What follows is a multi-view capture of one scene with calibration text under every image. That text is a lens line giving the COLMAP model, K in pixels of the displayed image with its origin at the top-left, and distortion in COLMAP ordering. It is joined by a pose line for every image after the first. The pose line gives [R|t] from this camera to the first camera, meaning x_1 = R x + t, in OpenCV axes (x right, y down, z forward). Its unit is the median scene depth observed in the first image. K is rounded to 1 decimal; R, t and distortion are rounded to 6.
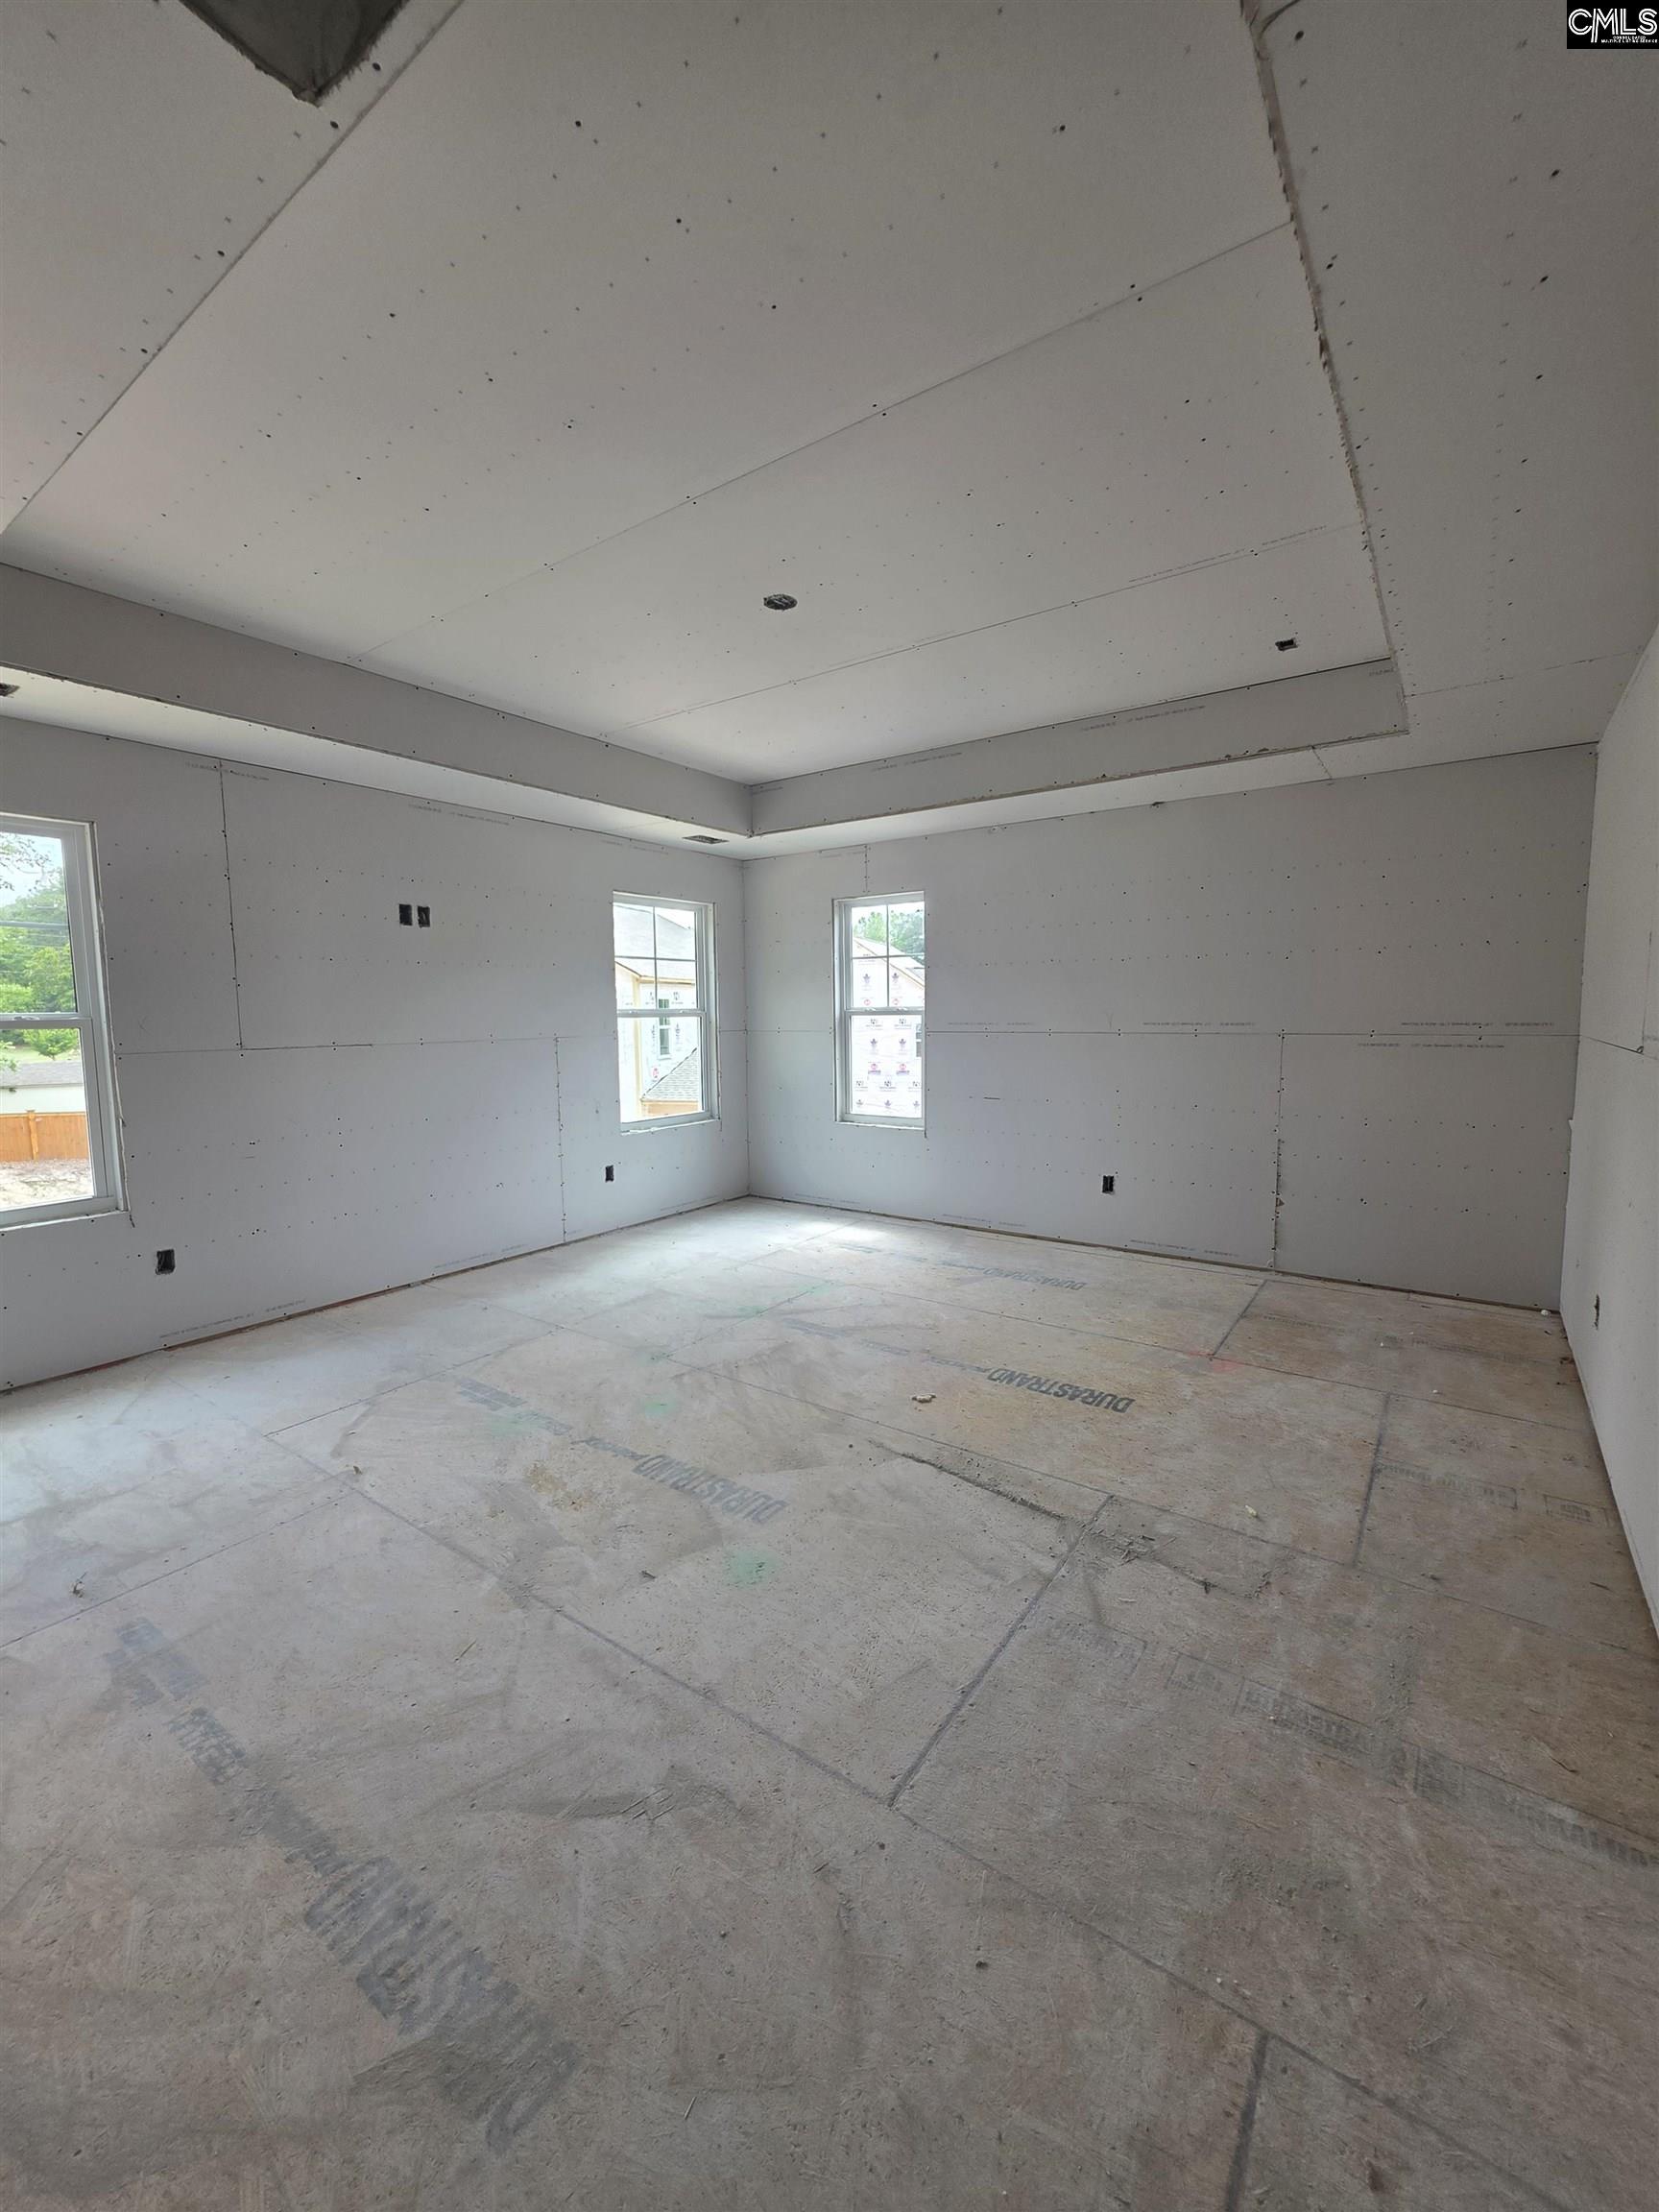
lens RADIAL K [[886.0, 0, 830.6], [0, 886.0, 1099.3], [0, 0, 1]] dist [-0.000189, 0.001452]
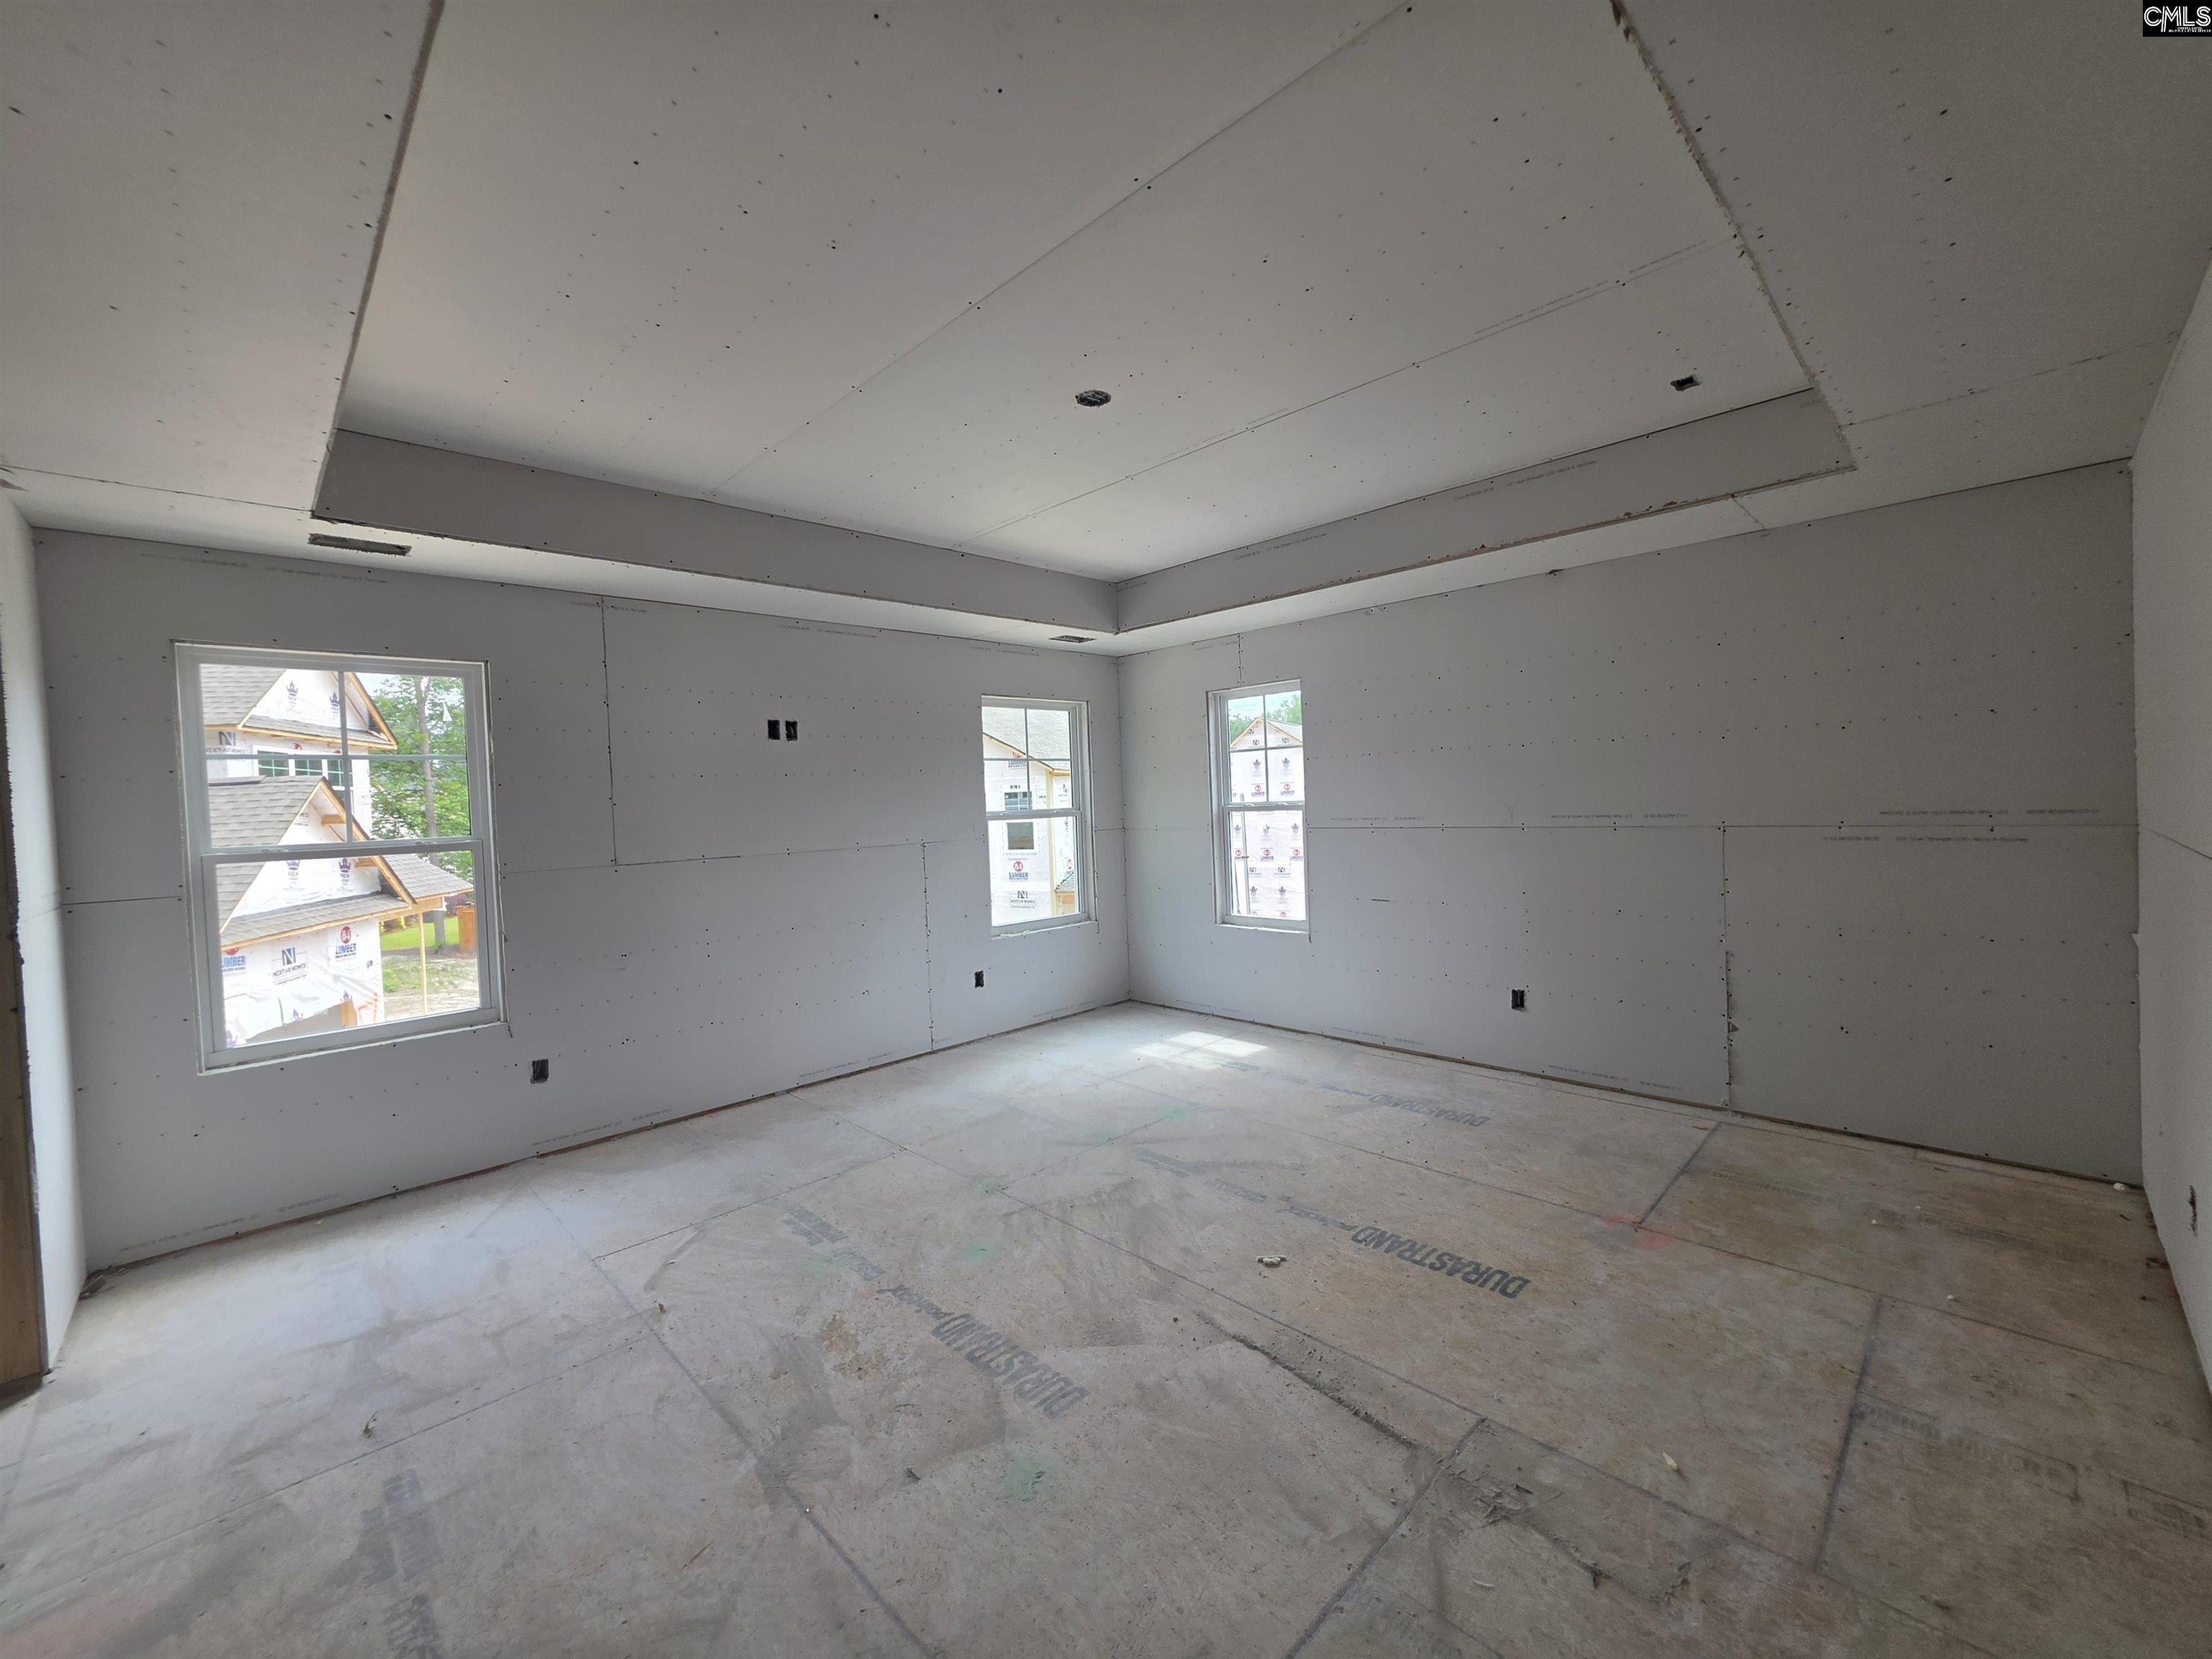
lens RADIAL K [[886.0, 0, 1096.1], [0, 886.0, 822.4], [0, 0, 1]] dist [-0.000189, 0.001452]
pose [[0.983660, -0.022292, -0.178651, 0.095659], [0.009487, 0.997344, -0.072216, -0.029720], [0.179787, 0.069341, 0.981259, 0.080375]]
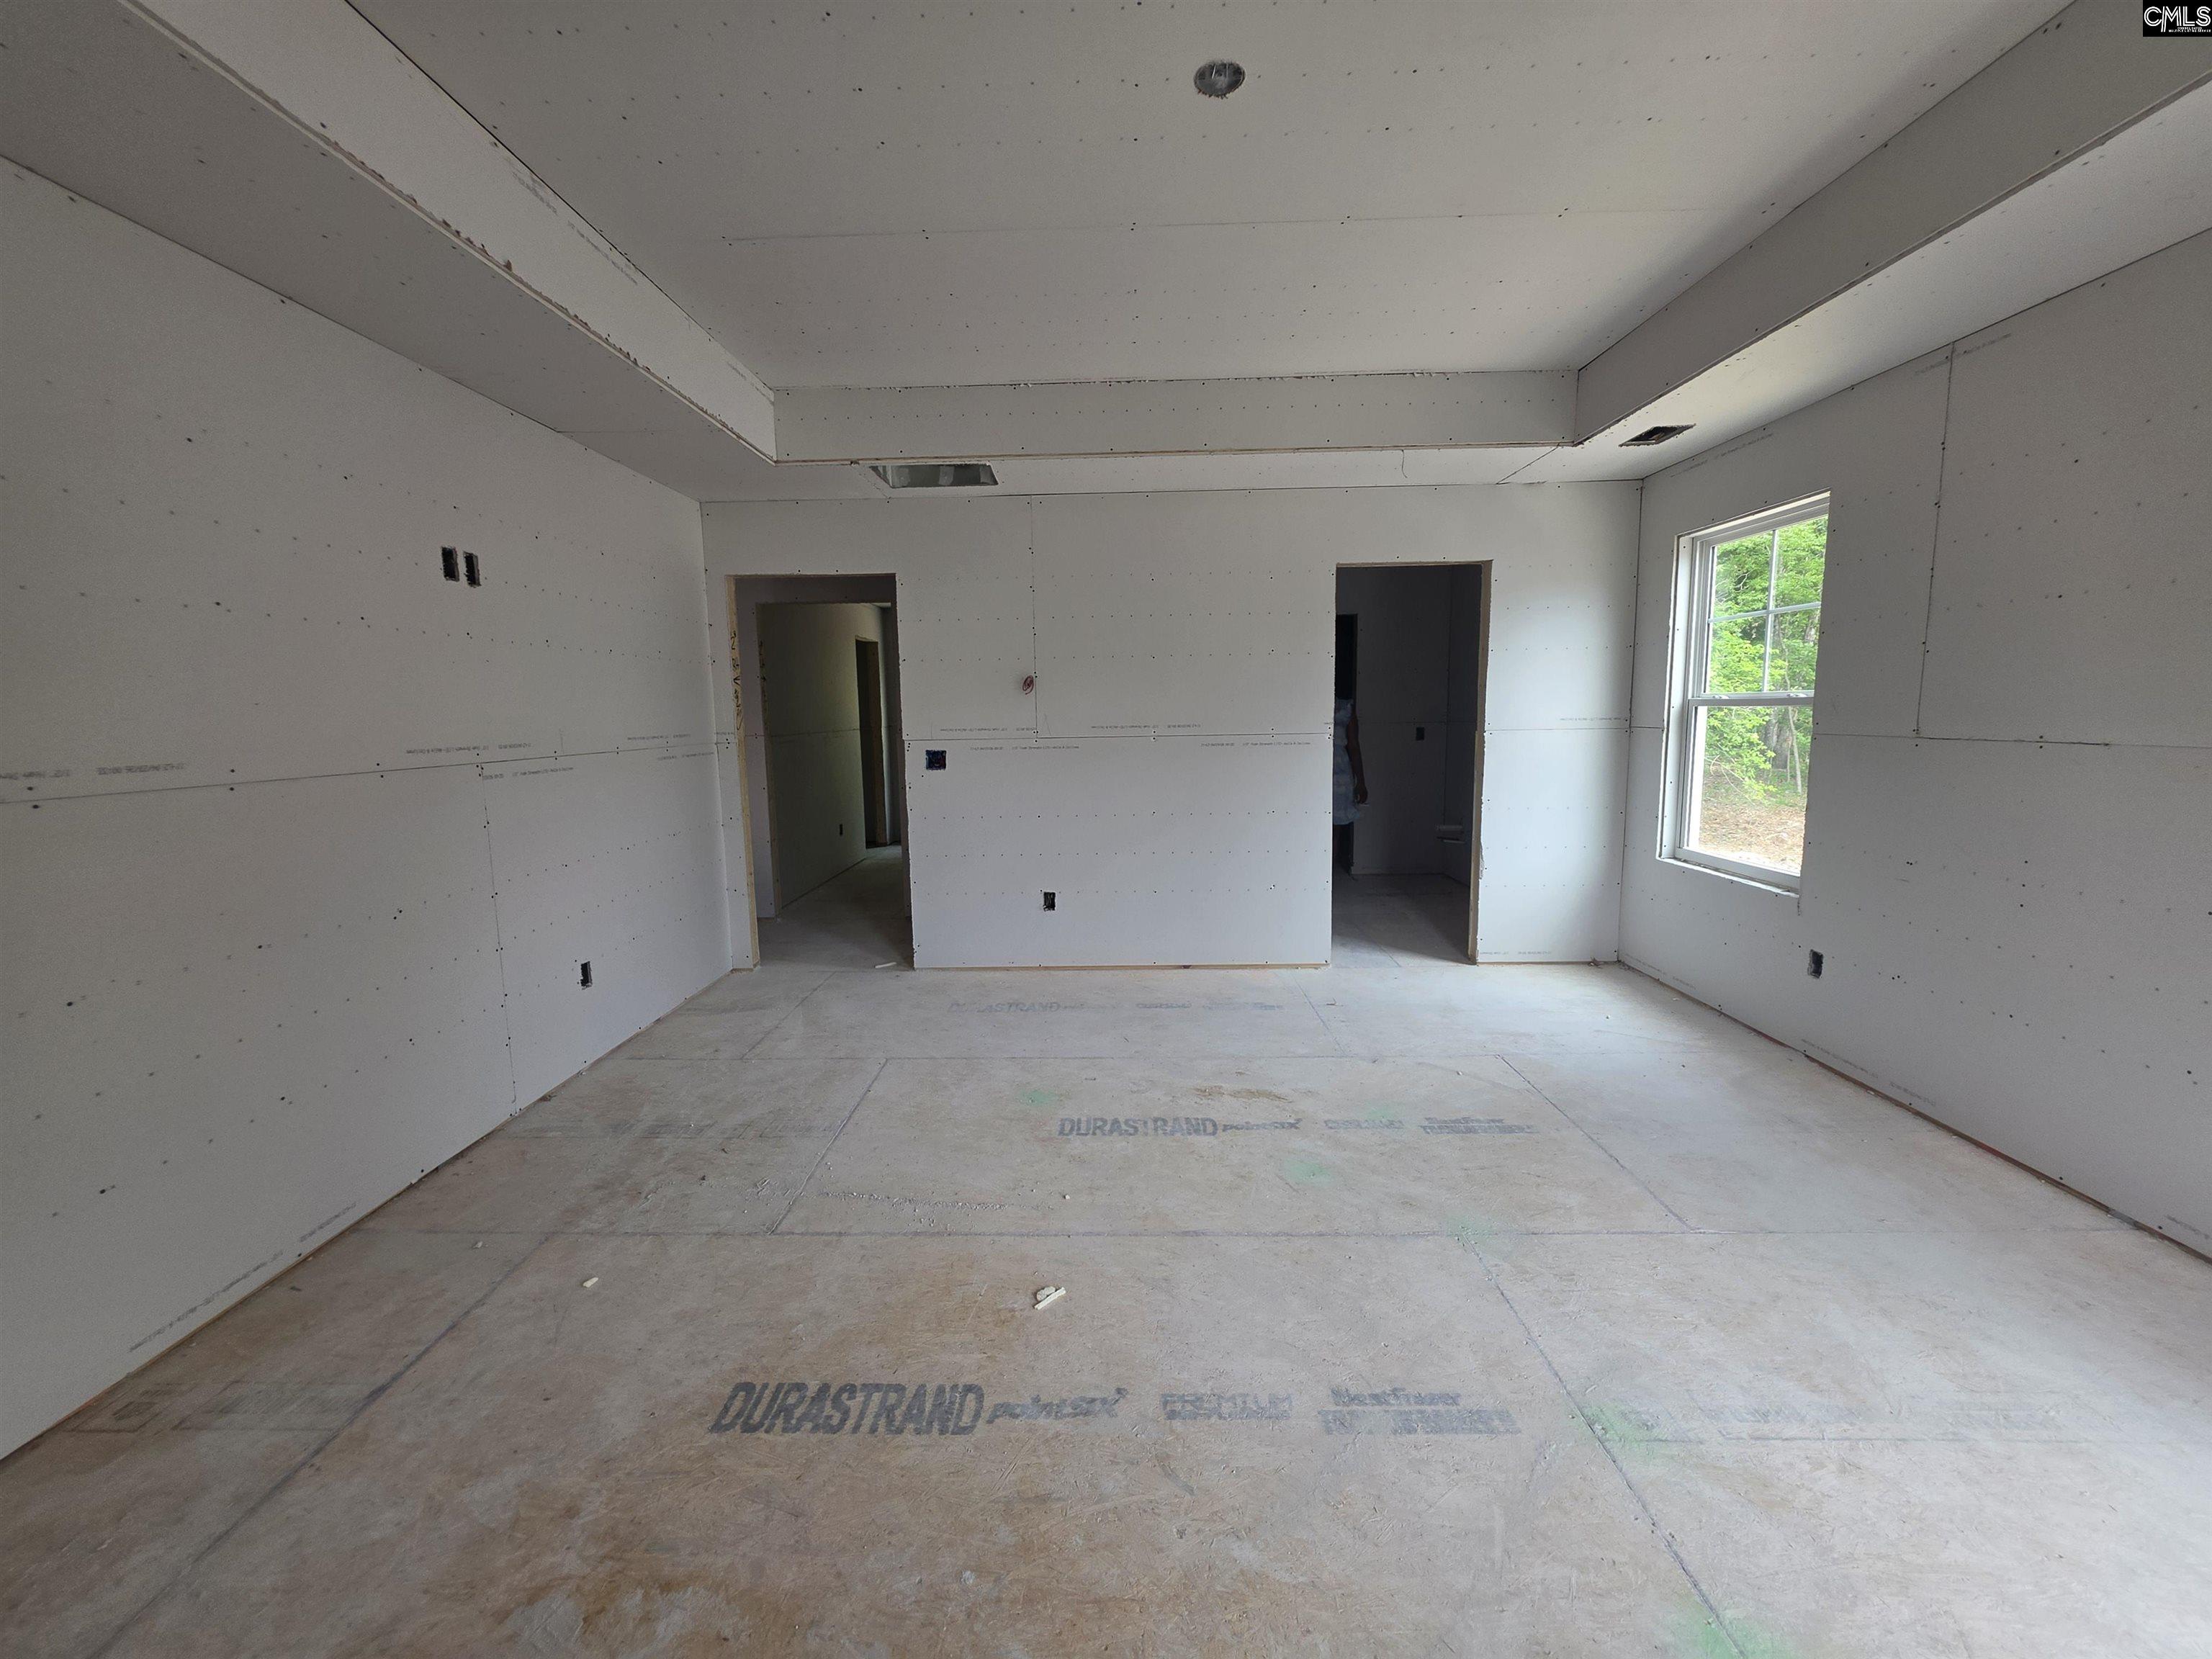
lens RADIAL K [[886.0, 0, 1107.2], [0, 886.0, 836.0], [0, 0, 1]] dist [-0.000189, 0.001452]
pose [[-0.820830, 0.105082, -0.561423, 0.385399], [-0.030826, 0.973348, 0.227251, -0.144371], [0.570340, 0.203841, -0.795714, 1.412711]]
